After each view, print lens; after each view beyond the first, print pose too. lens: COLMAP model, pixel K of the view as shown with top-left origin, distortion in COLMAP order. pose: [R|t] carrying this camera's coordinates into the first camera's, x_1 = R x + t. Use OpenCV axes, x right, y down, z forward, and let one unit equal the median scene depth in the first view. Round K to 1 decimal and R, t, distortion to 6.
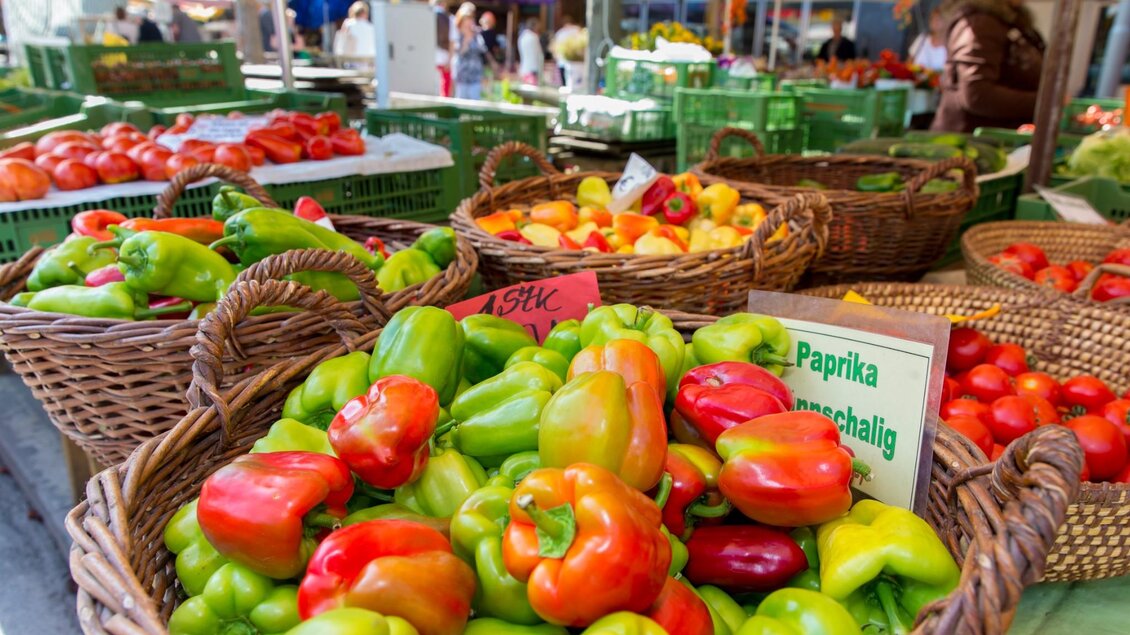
lens RADIAL K [[851.9, 0, 565.6], [0, 851.9, 315.5], [0, 0, 1]] dist [0.016317, -0.001143]
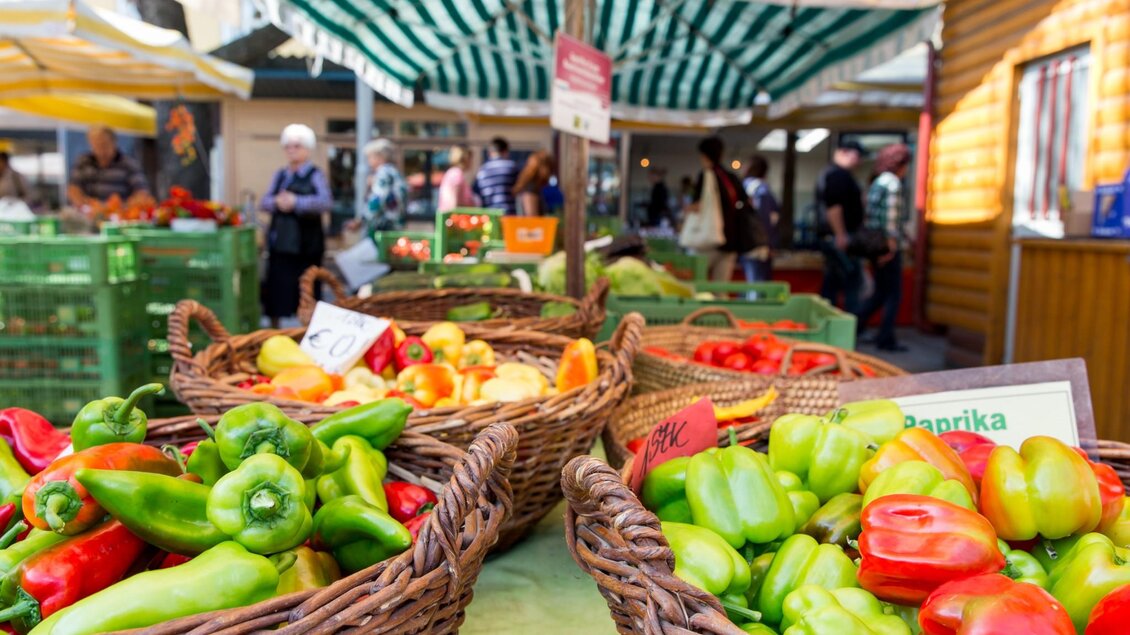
lens RADIAL K [[1021.3, 0, 564.9], [0, 1021.3, 316.7], [0, 0, 1]] dist [0.036030, 0.013455]
pose [[0.660351, -0.099813, 0.744294, -0.504625], [0.229206, 0.970622, -0.073192, -0.049690], [-0.715123, 0.218929, 0.663829, 0.175198]]
